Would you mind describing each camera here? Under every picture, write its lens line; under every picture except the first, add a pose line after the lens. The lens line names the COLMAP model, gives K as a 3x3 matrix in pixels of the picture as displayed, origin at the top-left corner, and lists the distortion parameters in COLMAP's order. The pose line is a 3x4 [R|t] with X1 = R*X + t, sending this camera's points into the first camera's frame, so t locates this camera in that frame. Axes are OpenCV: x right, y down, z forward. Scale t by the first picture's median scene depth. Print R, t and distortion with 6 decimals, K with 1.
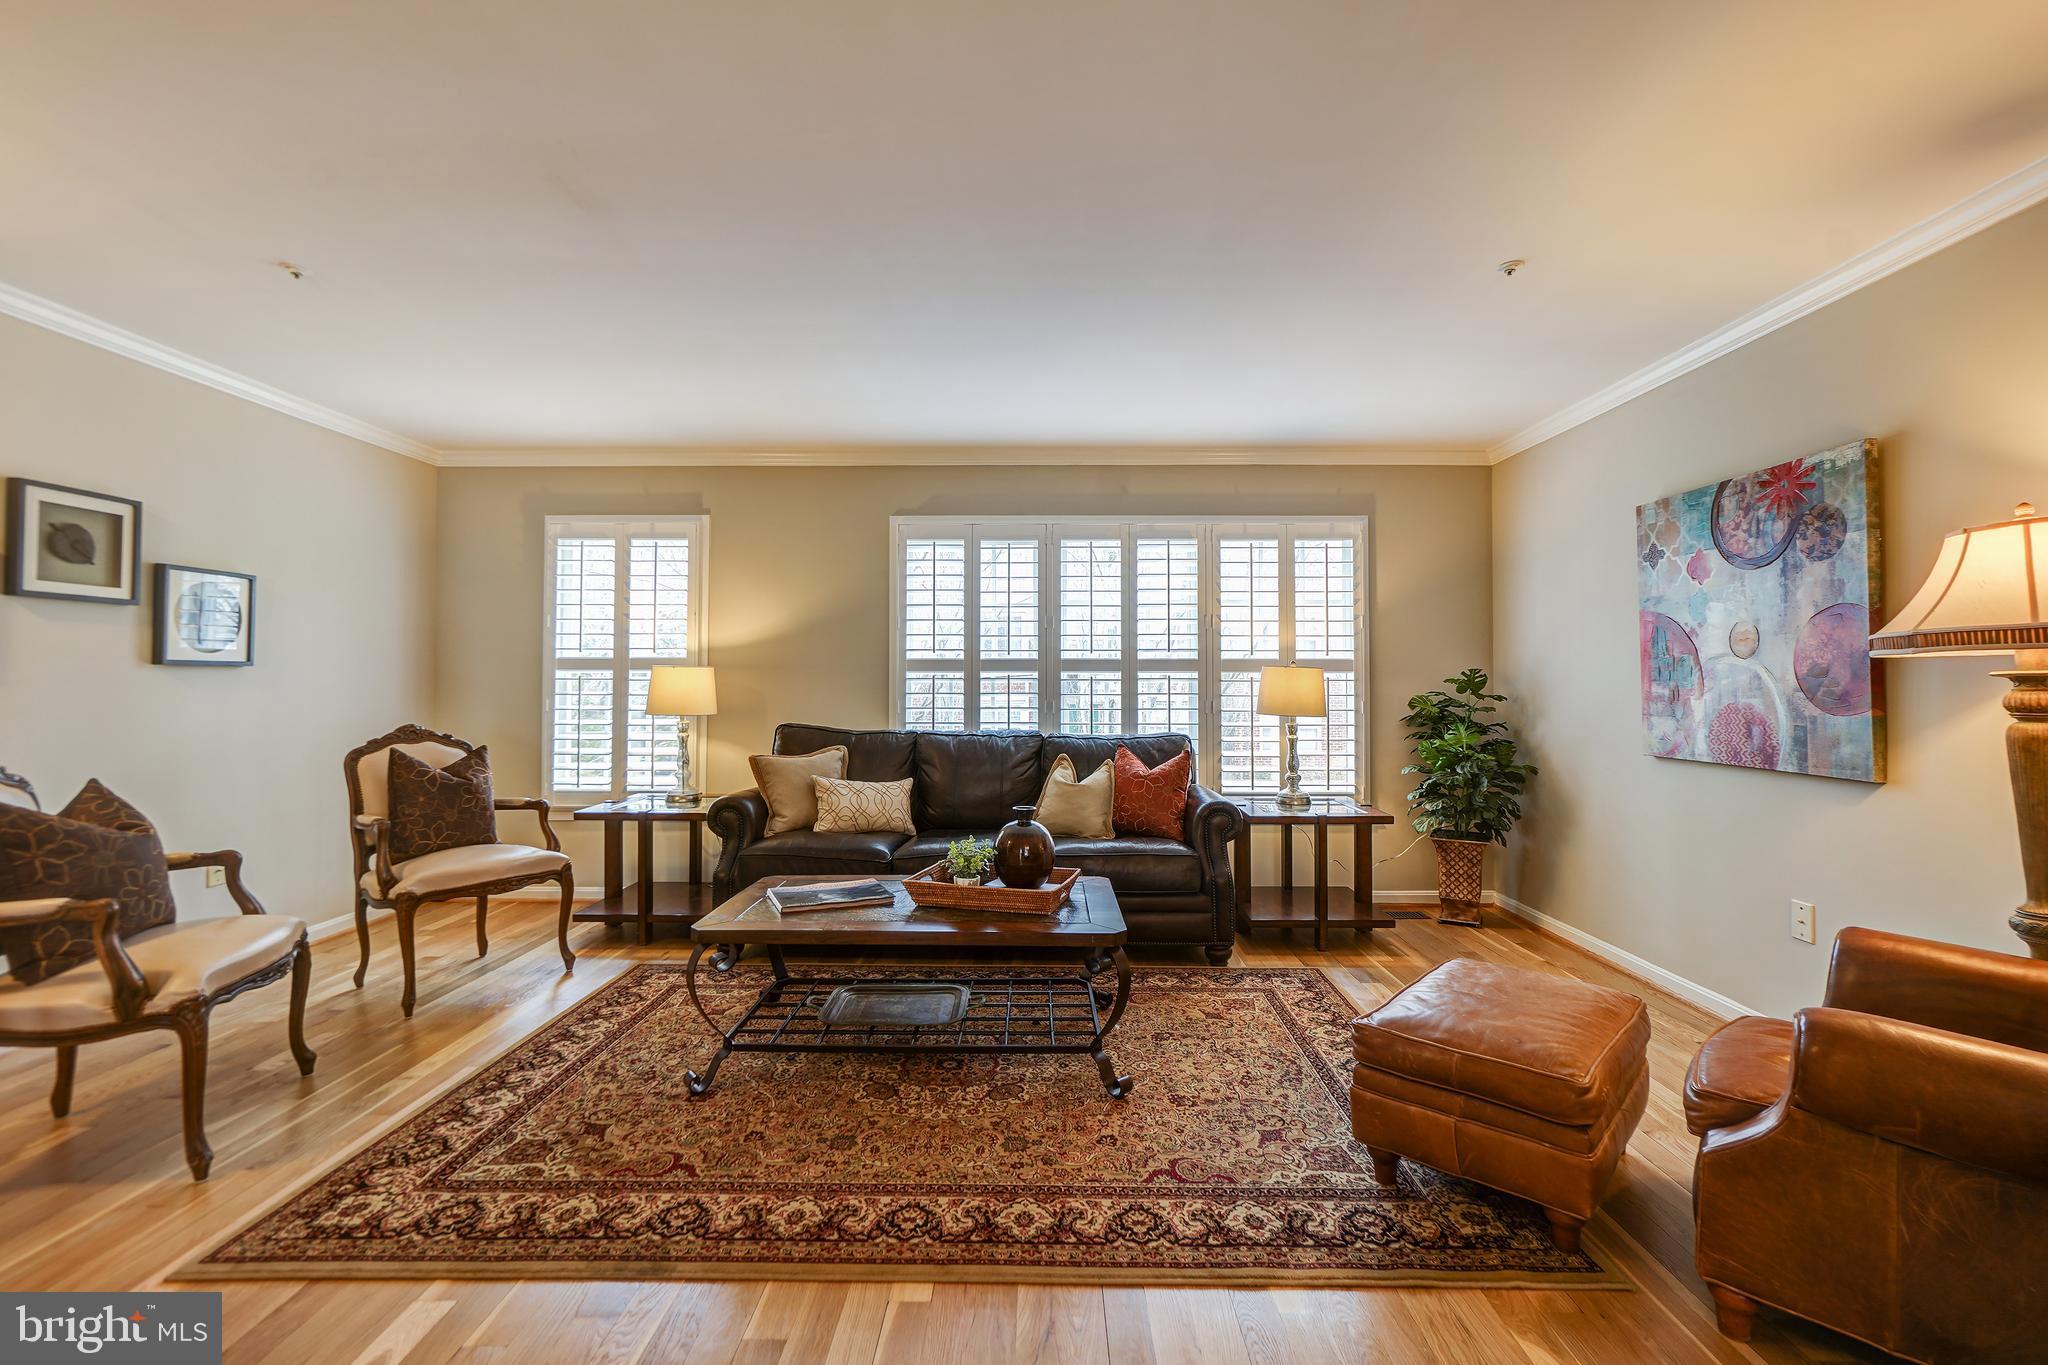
lens RADIAL K [[895.7, 0, 1033.7], [0, 895.7, 665.9], [0, 0, 1]] dist [-0.015149, 0.014176]
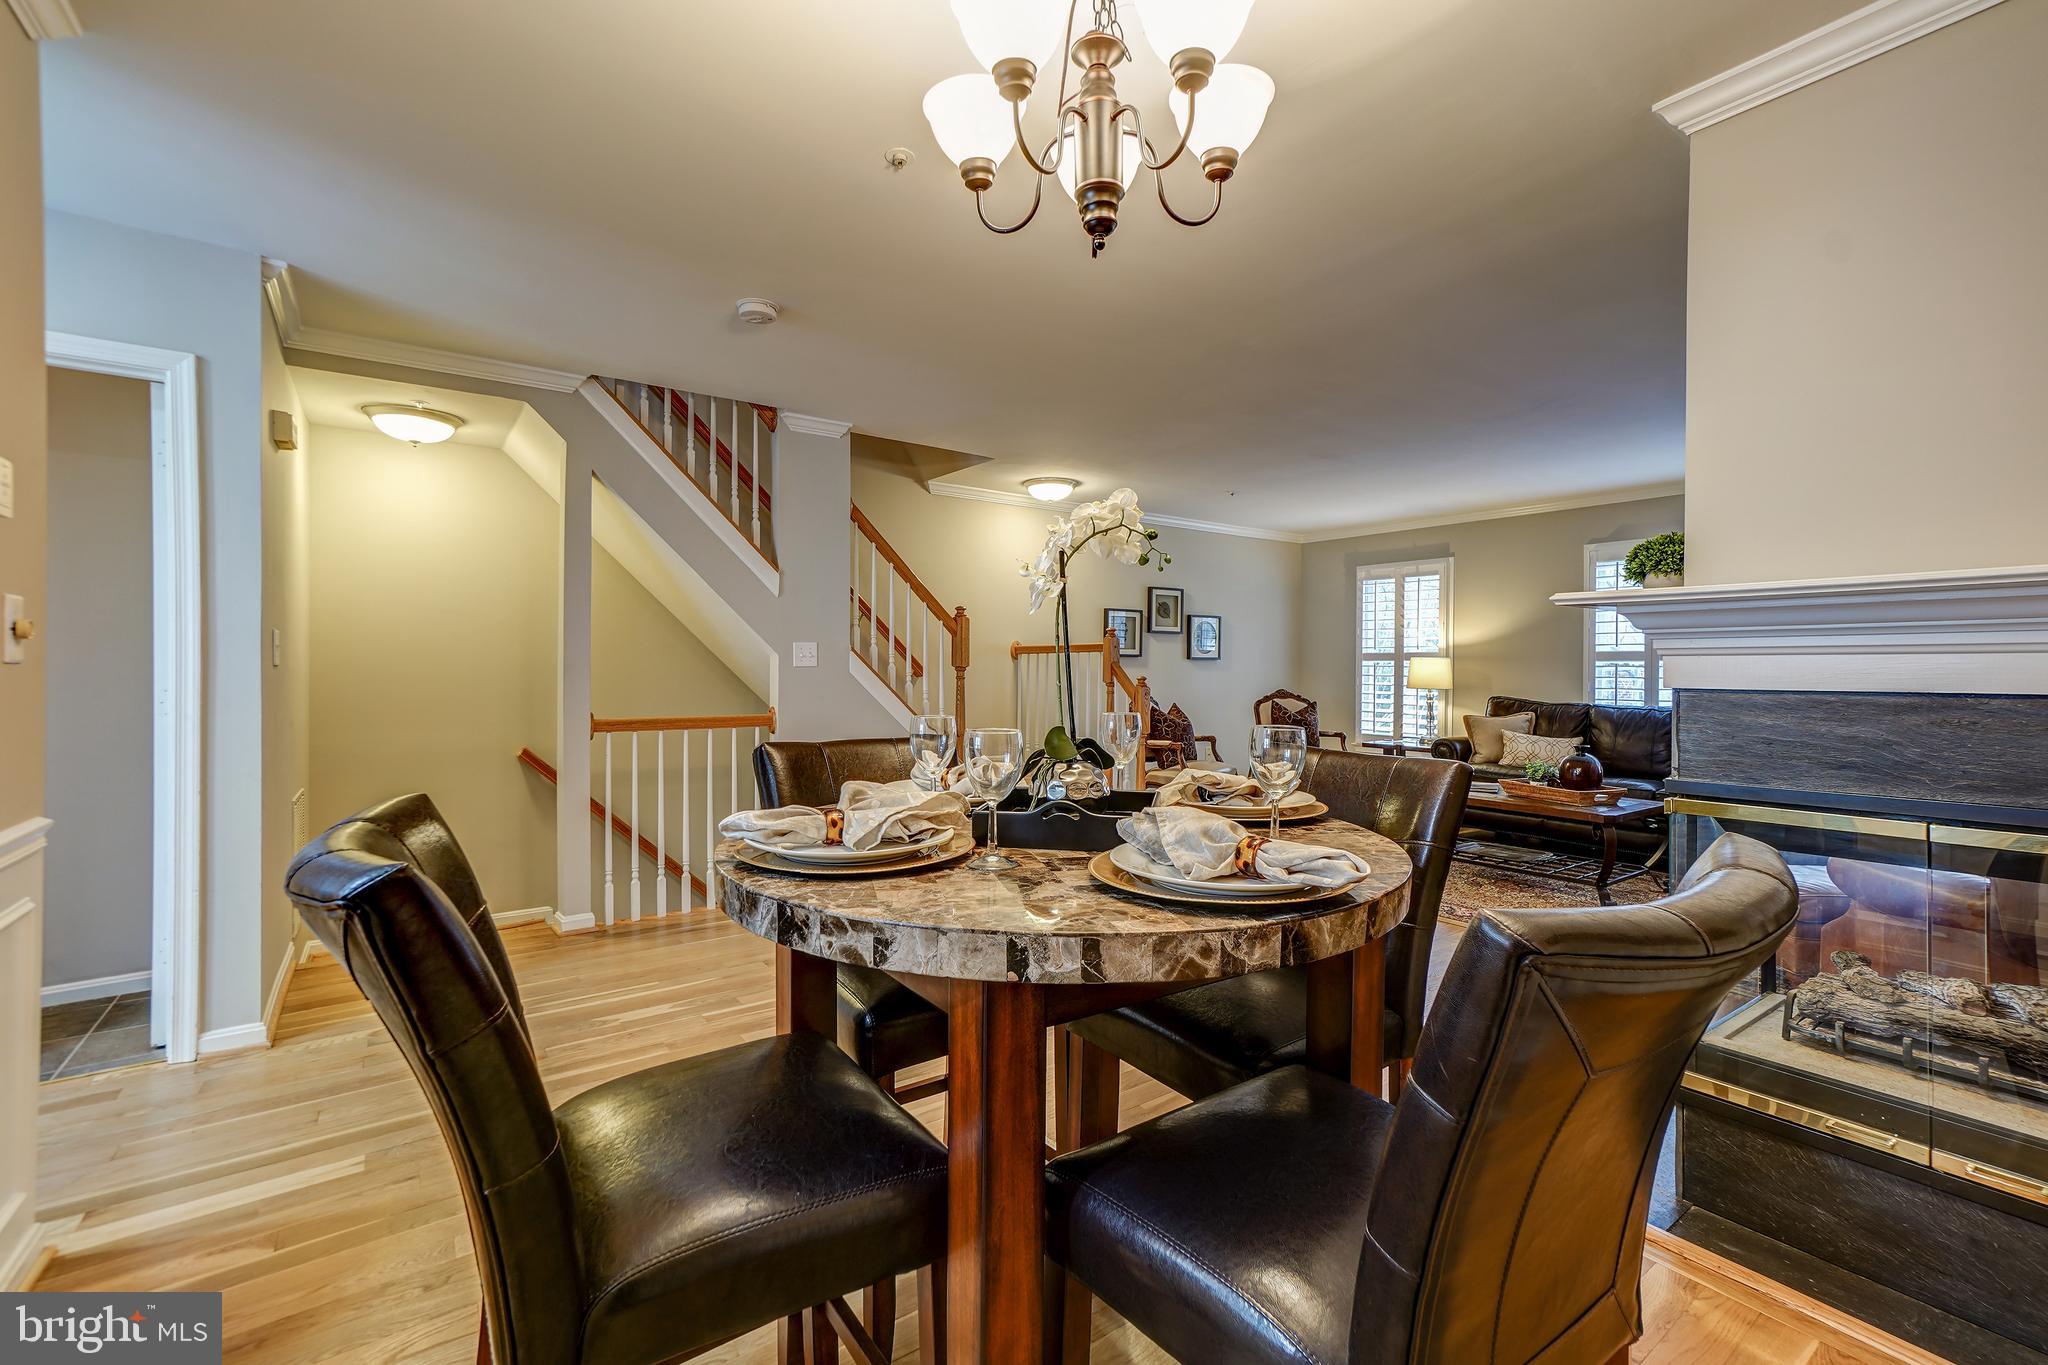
lens RADIAL K [[895.7, 0, 1033.7], [0, 895.7, 665.9], [0, 0, 1]] dist [-0.015149, 0.014176]
pose [[0.594687, 0.001622, -0.803956, 0.462076], [0.008988, 0.999922, 0.008666, -0.005758], [0.803907, -0.012380, 0.594626, -0.503109]]
